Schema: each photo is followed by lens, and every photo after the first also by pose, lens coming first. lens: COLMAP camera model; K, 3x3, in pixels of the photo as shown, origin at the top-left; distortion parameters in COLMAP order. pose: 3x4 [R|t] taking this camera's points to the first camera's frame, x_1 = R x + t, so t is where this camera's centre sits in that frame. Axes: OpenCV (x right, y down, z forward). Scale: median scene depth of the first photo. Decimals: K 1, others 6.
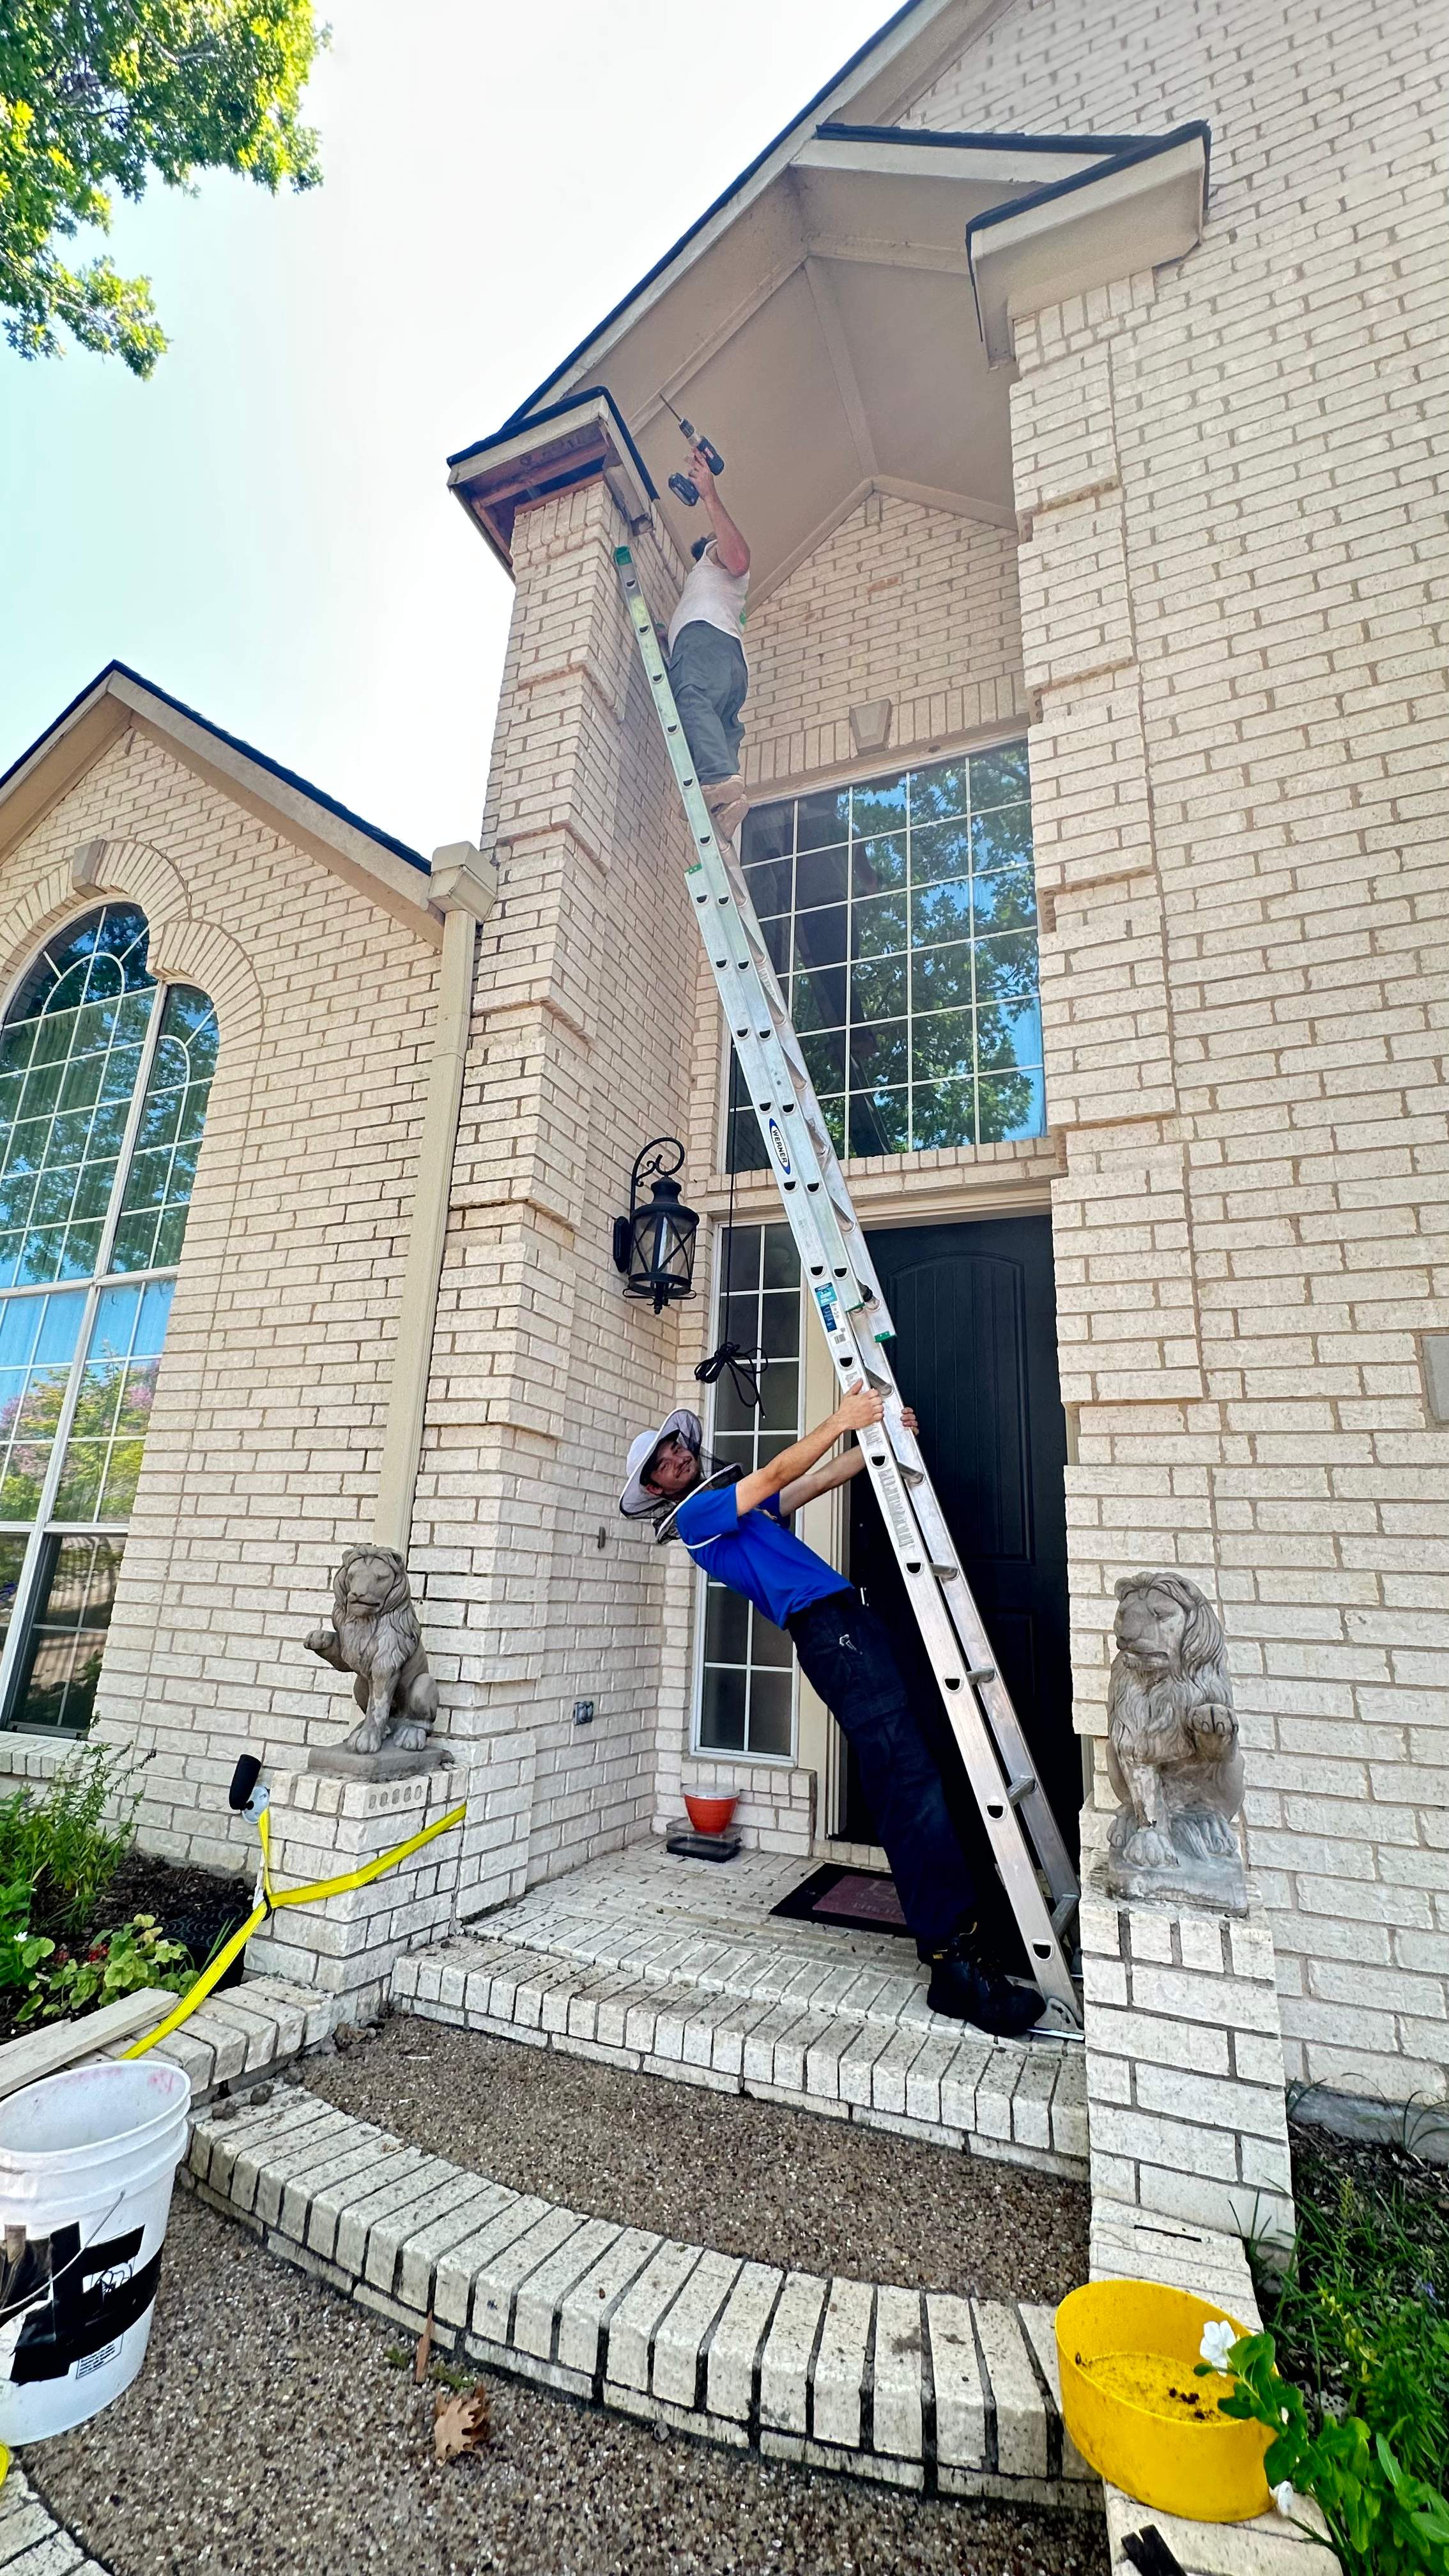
lens RADIAL K [[1028.6, 0, 722.5], [0, 1028.6, 1280.1], [0, 0, 1]] dist [-0.013581, 0.002281]
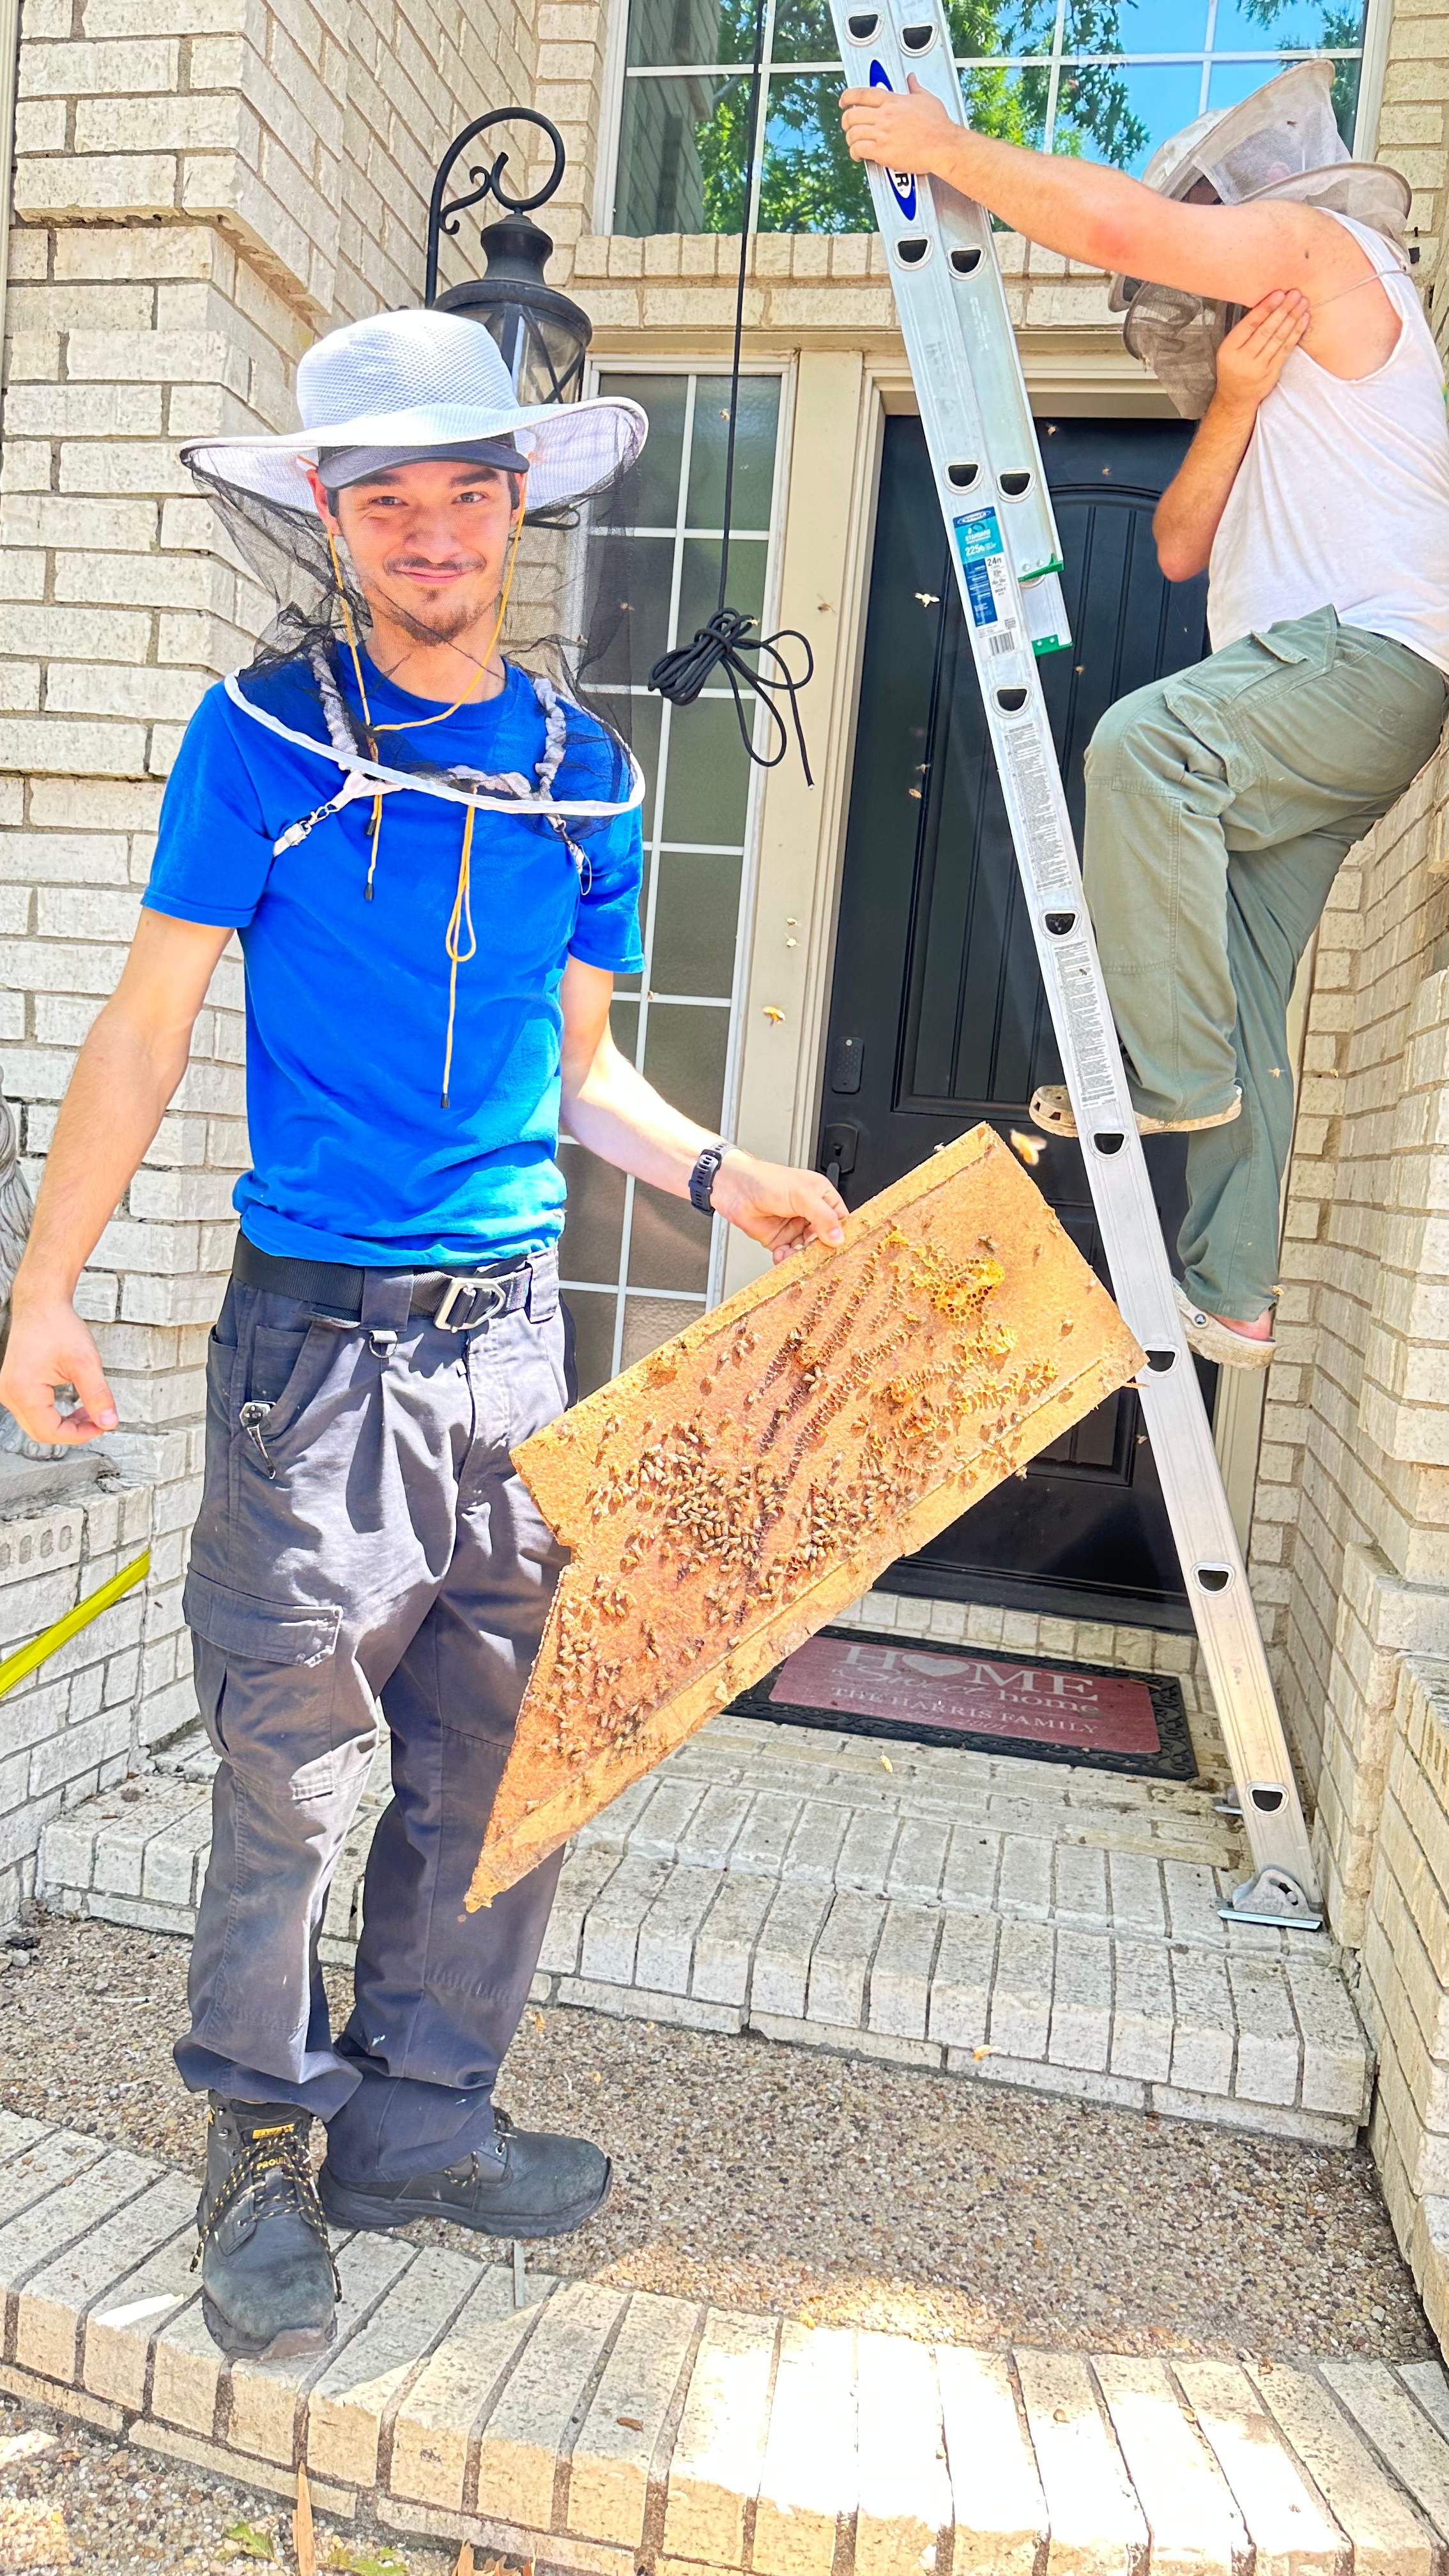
lens RADIAL K [[1839.9, 0, 709.9], [0, 1839.9, 1291.8], [0, 0, 1]] dist [0.007276, -0.023952]
pose [[0.981192, 0.022540, 0.191716, -0.184471], [-0.093201, 0.925049, 0.368237, 0.040548], [-0.169046, -0.379179, 0.909751, 0.209597]]
